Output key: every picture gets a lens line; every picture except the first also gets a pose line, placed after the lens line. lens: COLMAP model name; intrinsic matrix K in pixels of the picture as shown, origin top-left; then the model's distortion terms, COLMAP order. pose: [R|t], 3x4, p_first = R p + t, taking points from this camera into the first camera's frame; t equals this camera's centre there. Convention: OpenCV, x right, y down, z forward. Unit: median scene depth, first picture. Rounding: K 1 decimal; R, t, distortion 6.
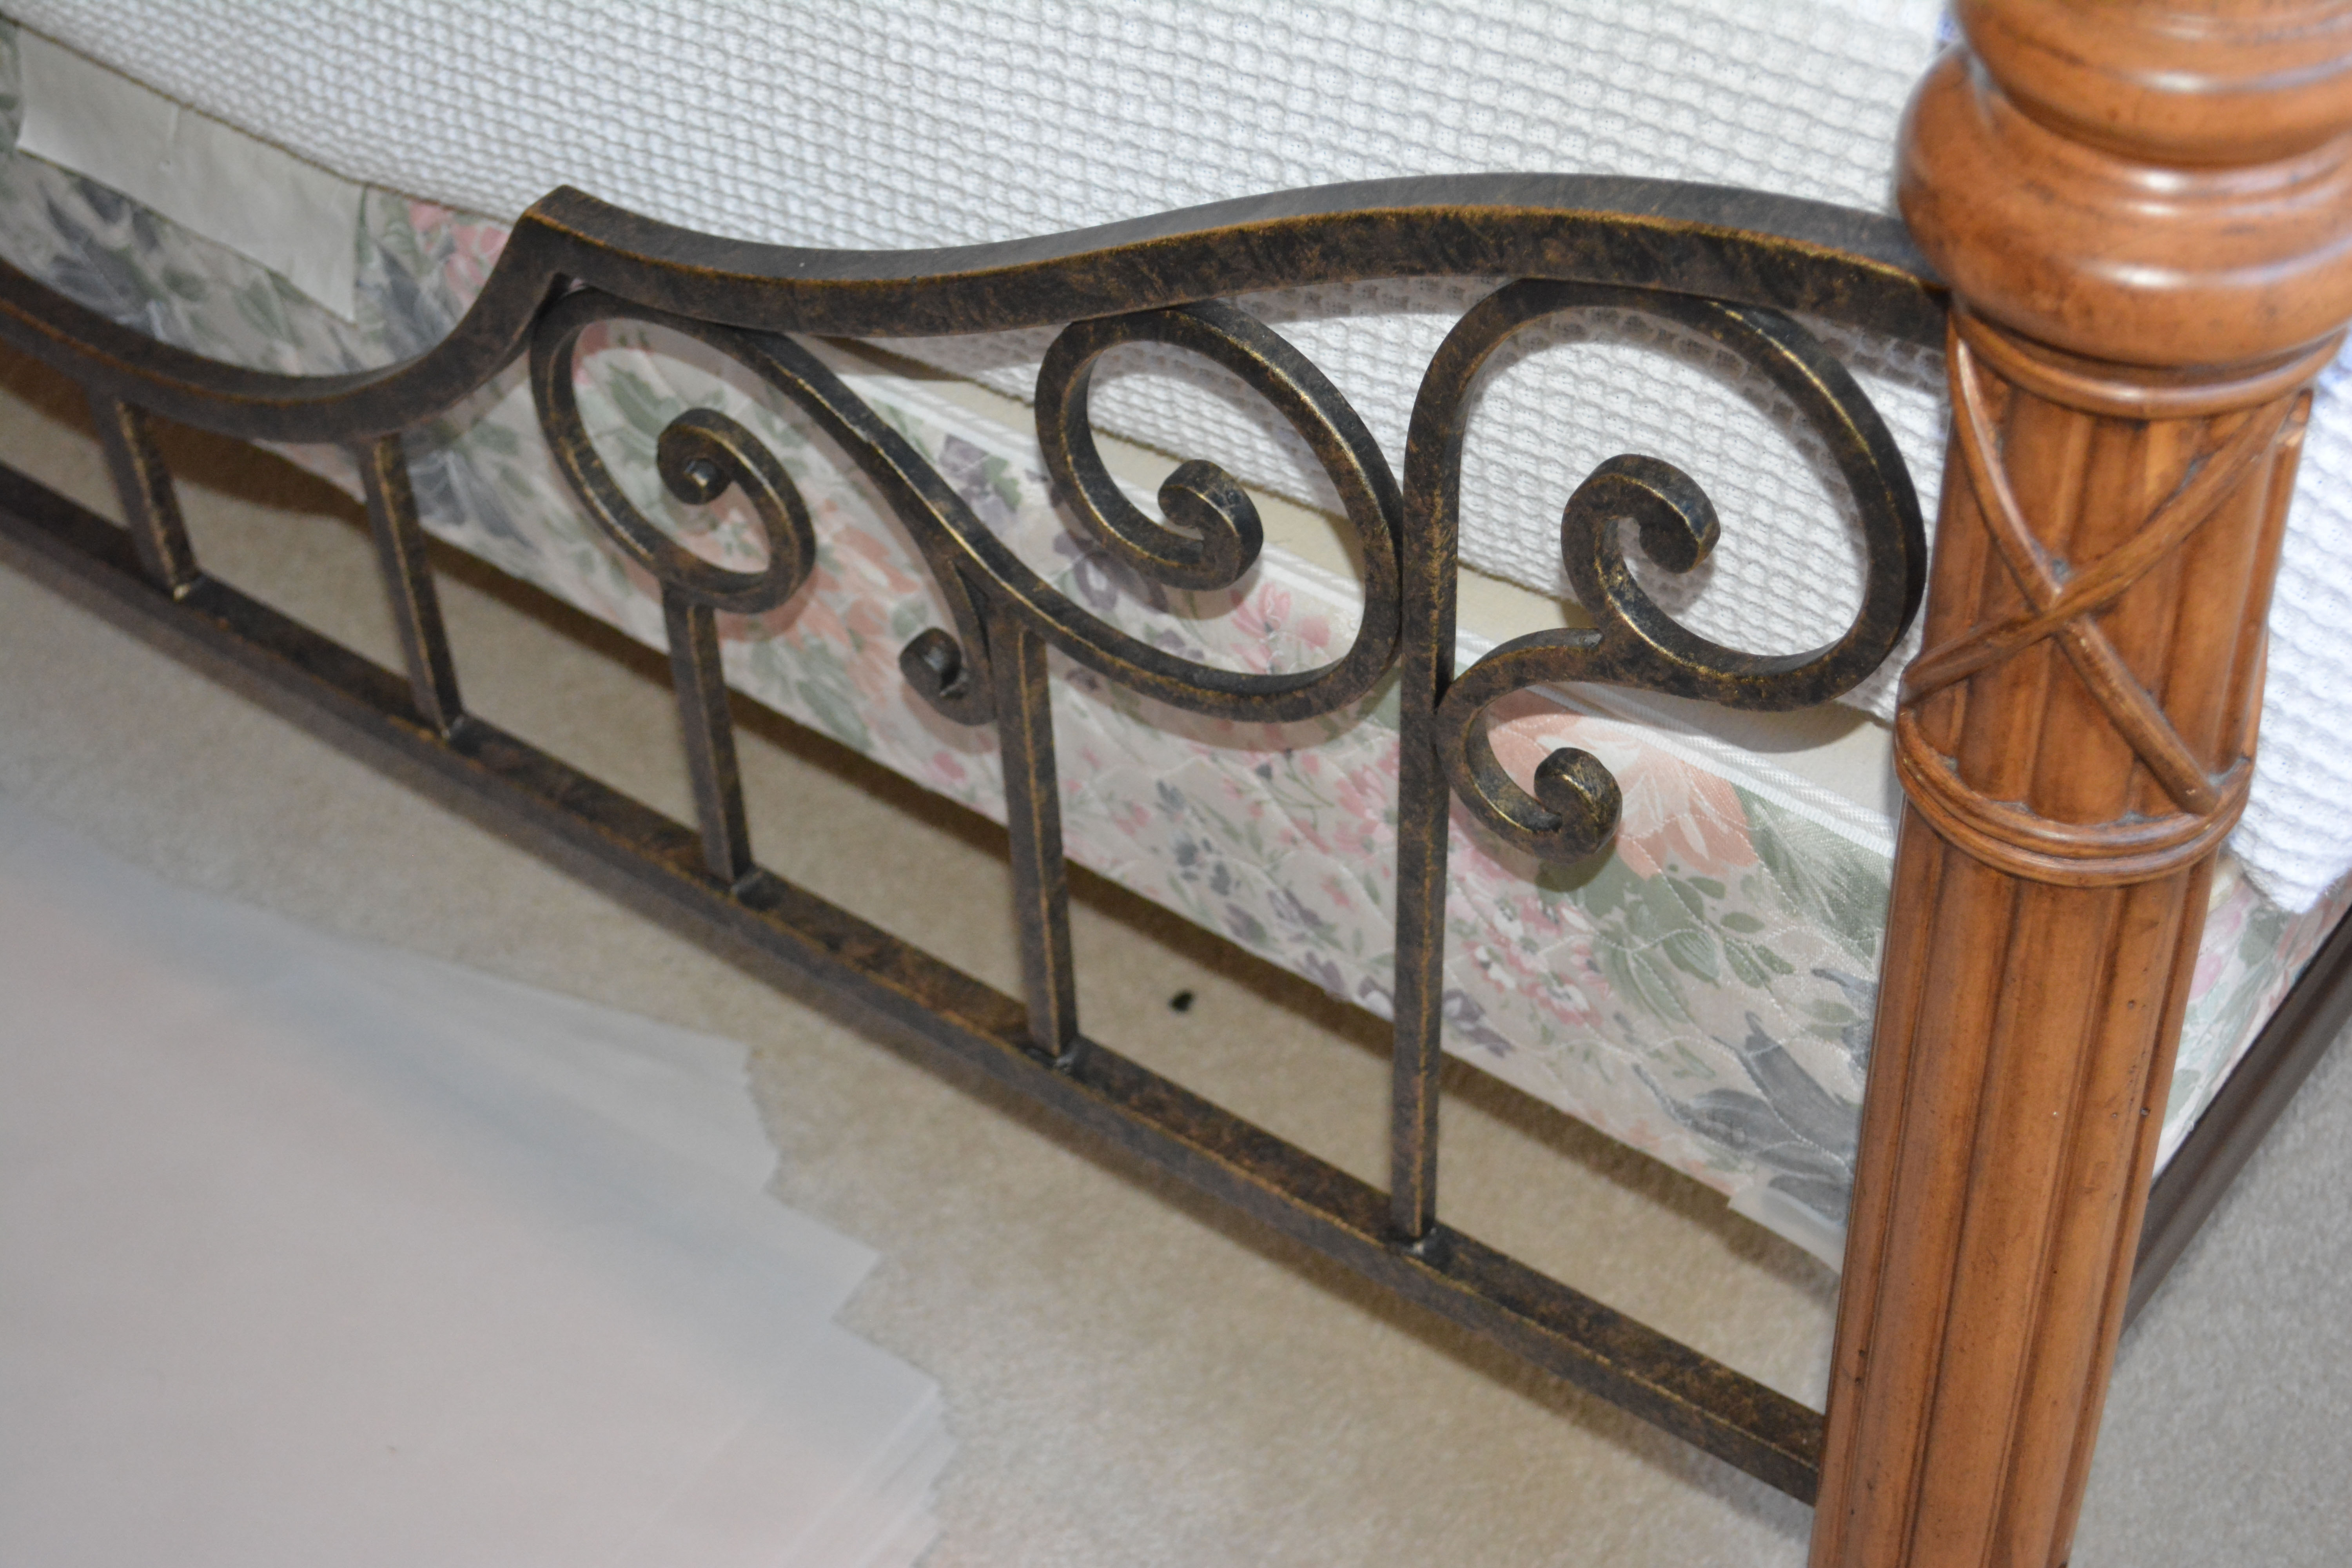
lens RADIAL K [[3547.8, 0, 1176.0], [0, 3547.8, 784.0], [0, 0, 1]] dist [0.007584, -0.068798]
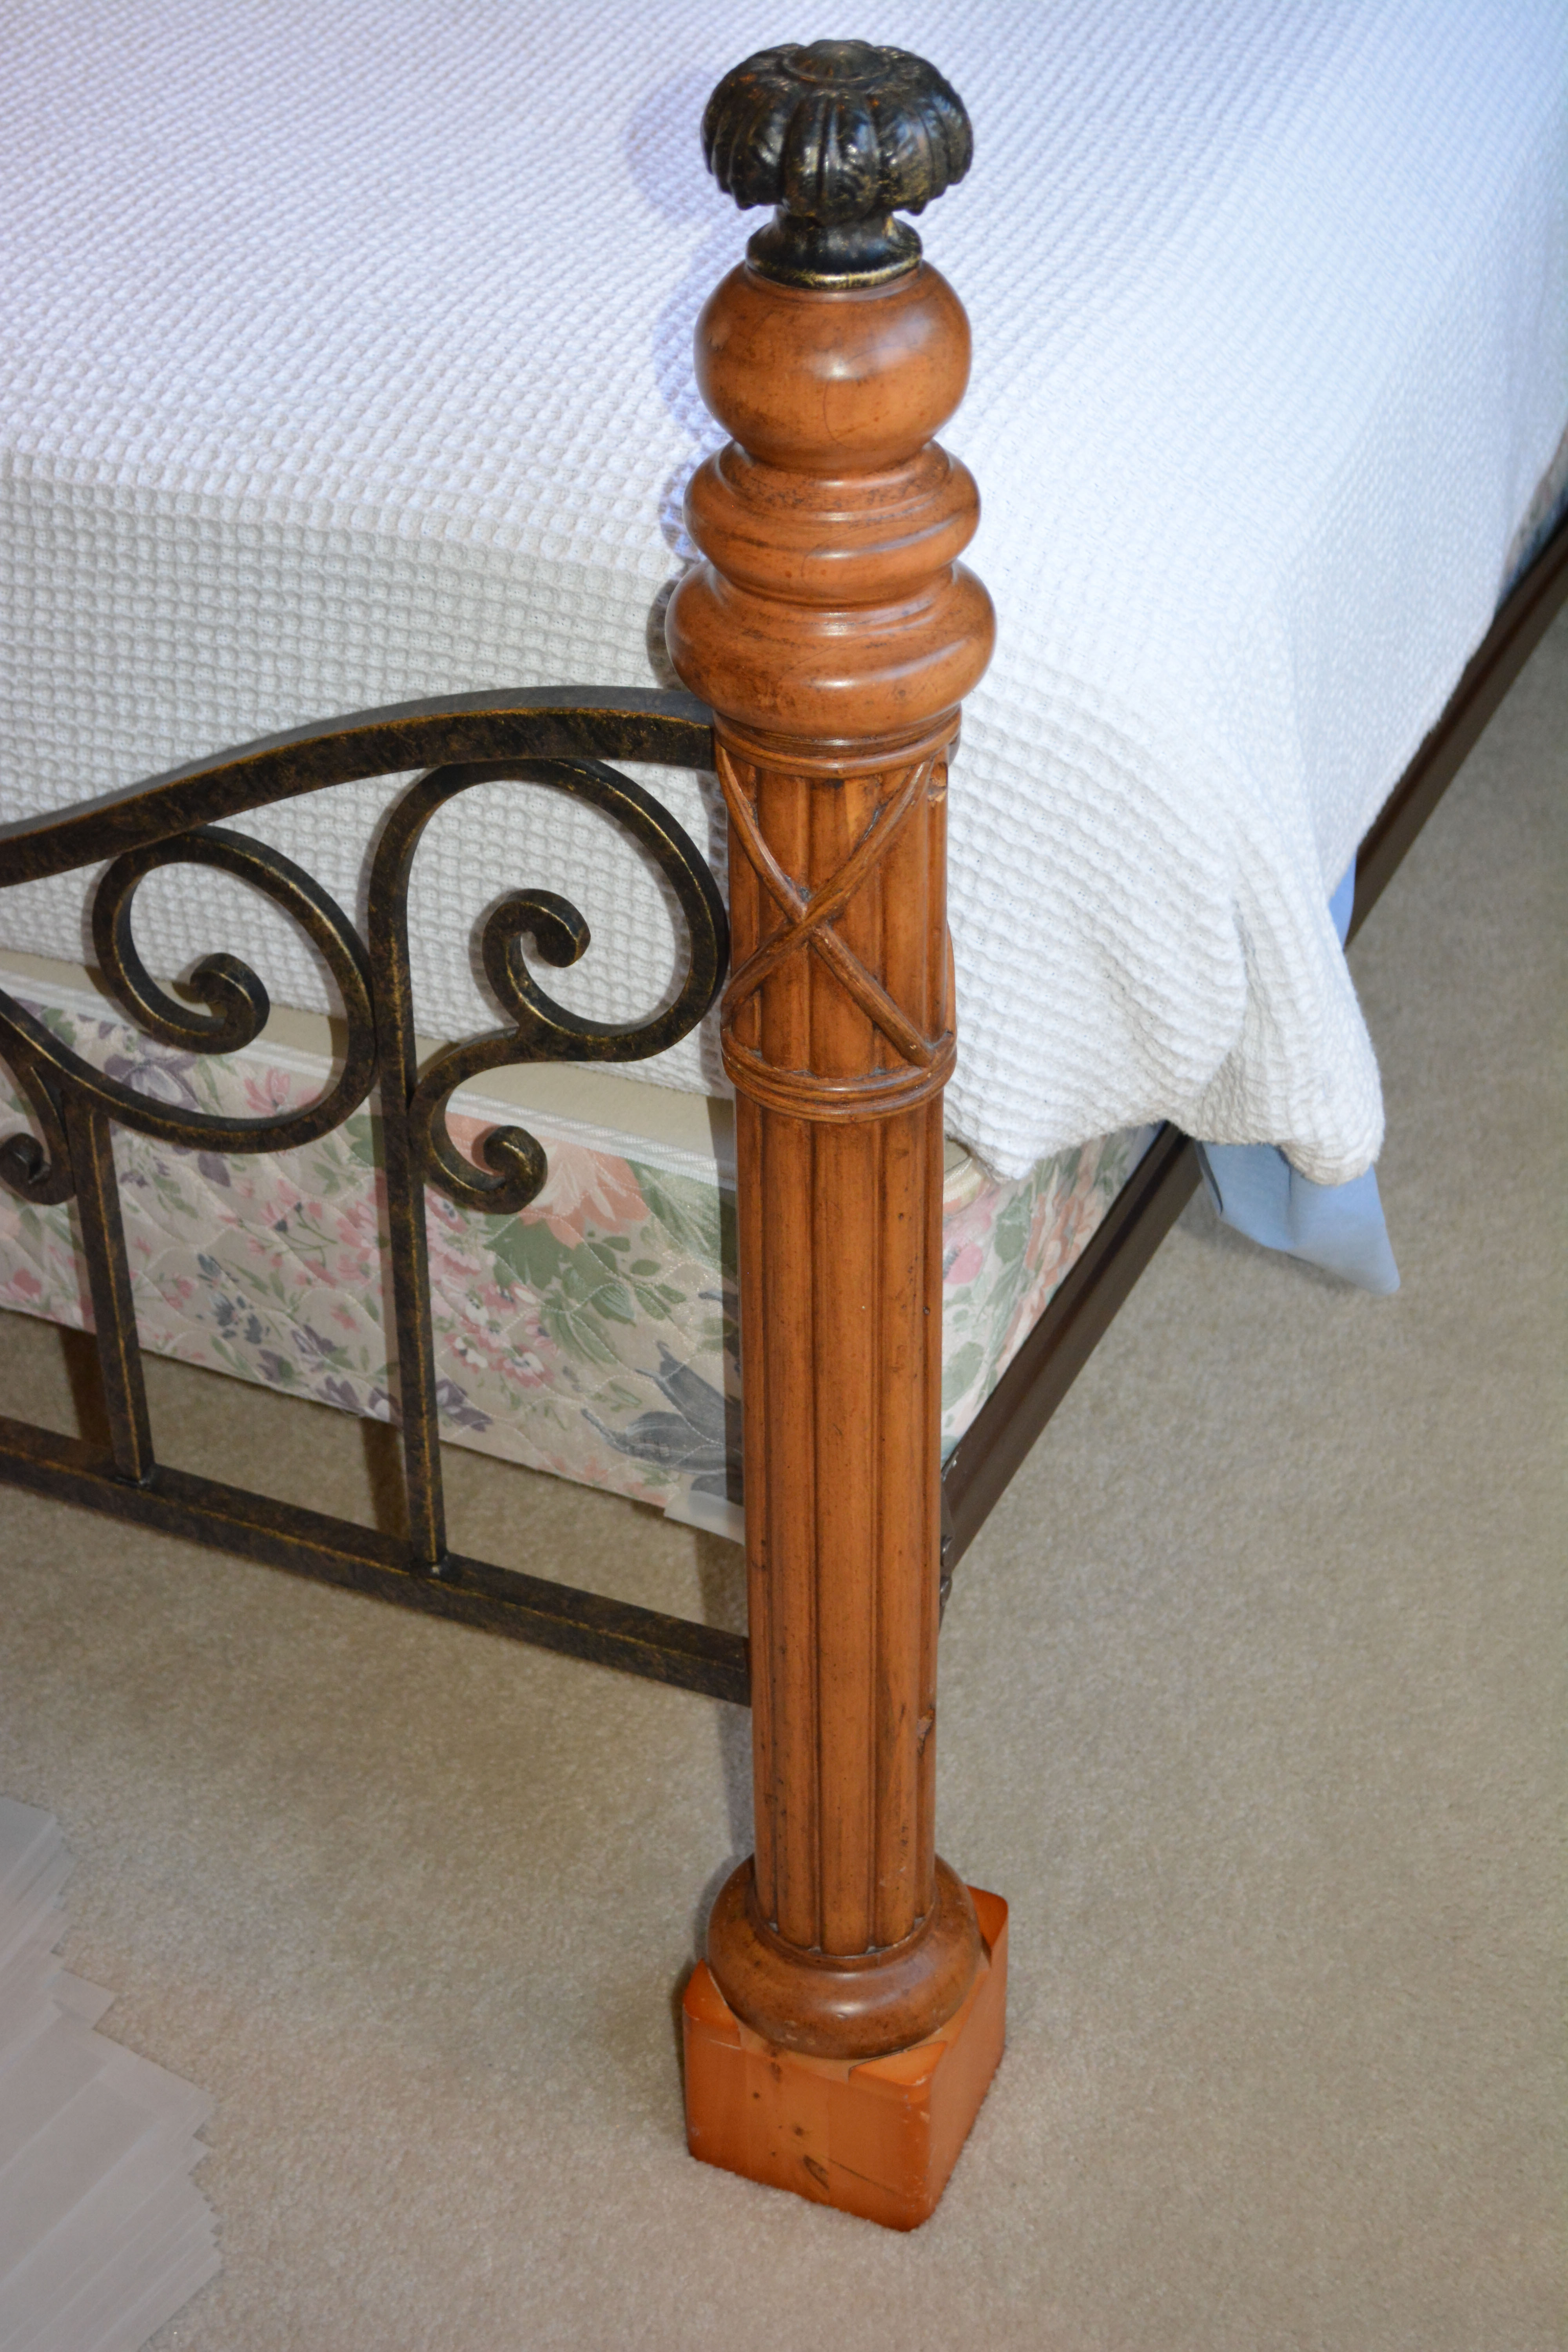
lens RADIAL K [[3547.8, 0, 784.0], [0, 3547.8, 1176.0], [0, 0, 1]] dist [0.007584, -0.068798]
pose [[0.976391, -0.093056, 0.194940, -0.049845], [0.121272, 0.982953, -0.138193, 0.190072], [-0.178757, 0.158571, 0.971031, -0.331578]]
